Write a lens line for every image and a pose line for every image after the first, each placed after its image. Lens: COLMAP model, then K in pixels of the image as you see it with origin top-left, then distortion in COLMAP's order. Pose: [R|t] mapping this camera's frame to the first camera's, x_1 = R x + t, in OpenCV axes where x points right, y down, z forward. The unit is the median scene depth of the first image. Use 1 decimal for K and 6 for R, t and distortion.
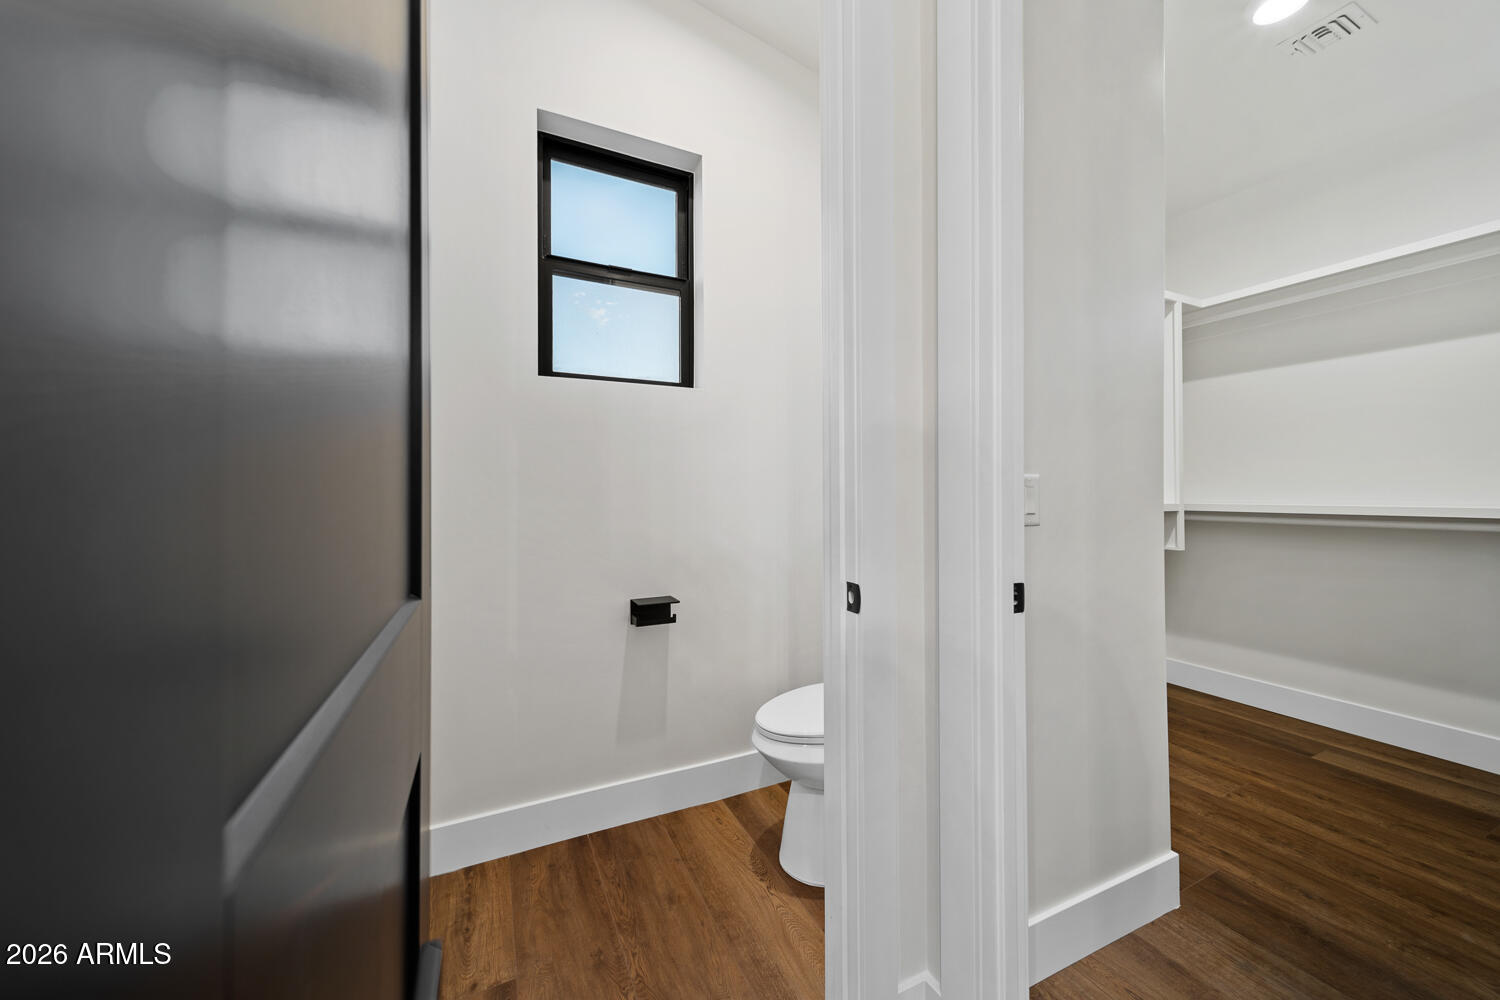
lens RADIAL K [[537.5, 0, 759.8], [0, 537.5, 491.5], [0, 0, 1]] dist [0.011701, -0.003888]
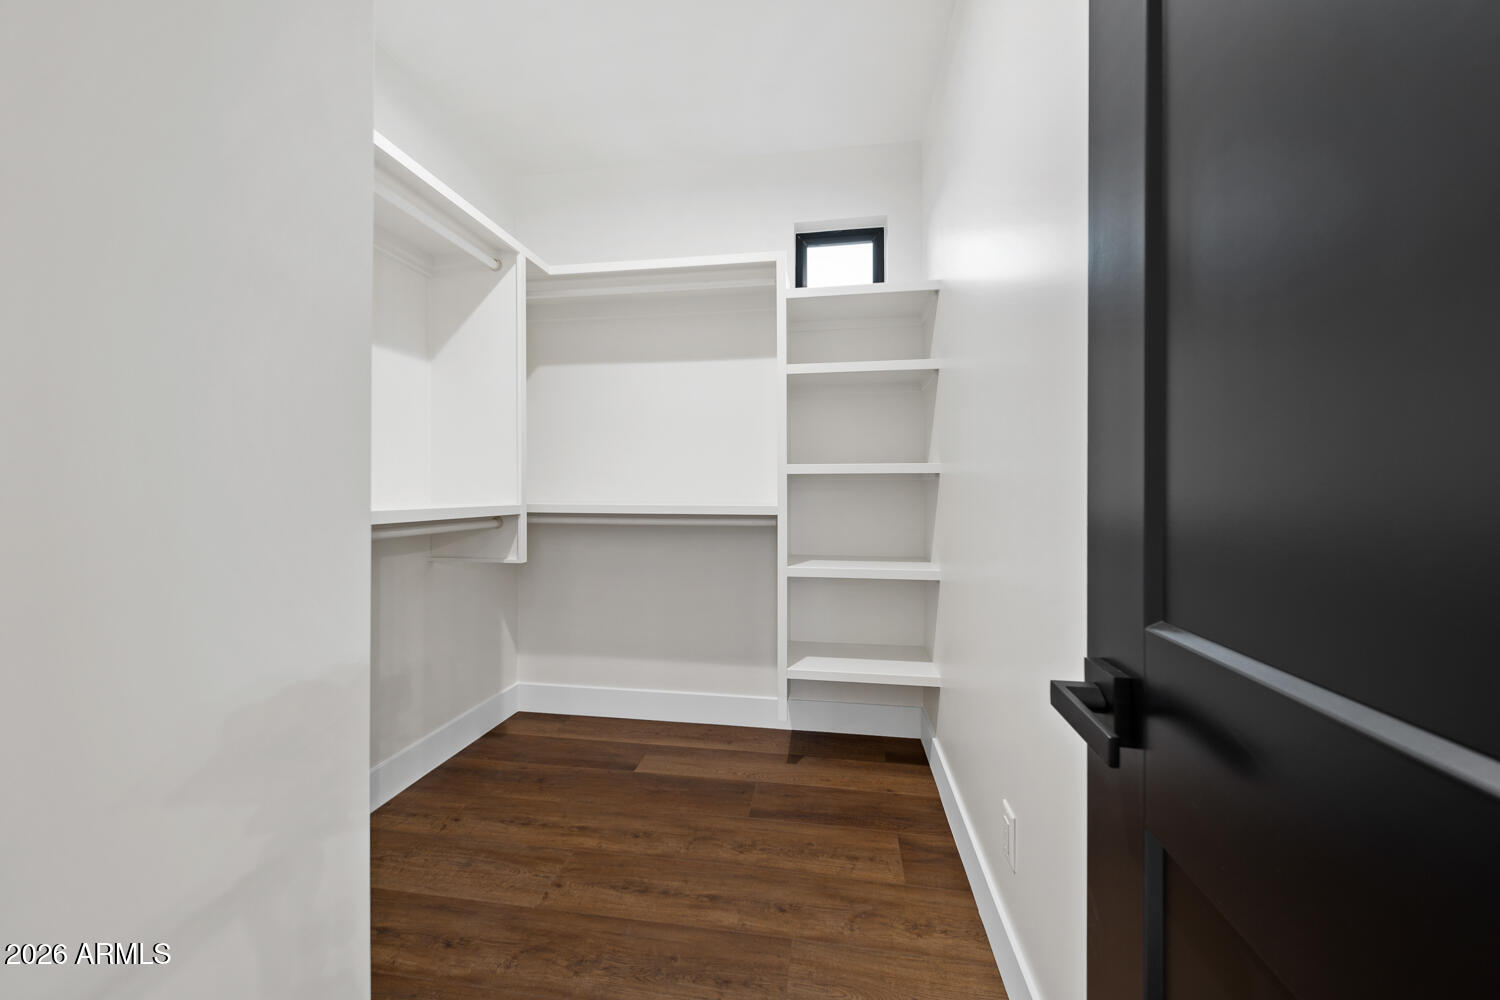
lens RADIAL K [[537.5, 0, 754.0], [0, 537.5, 494.5], [0, 0, 1]] dist [0.011701, -0.003888]
pose [[0.563962, -0.000307, 0.825800, 0.372688], [-0.006366, 0.999969, 0.004719, 0.002823], [-0.825776, -0.007919, 0.563943, 0.313766]]
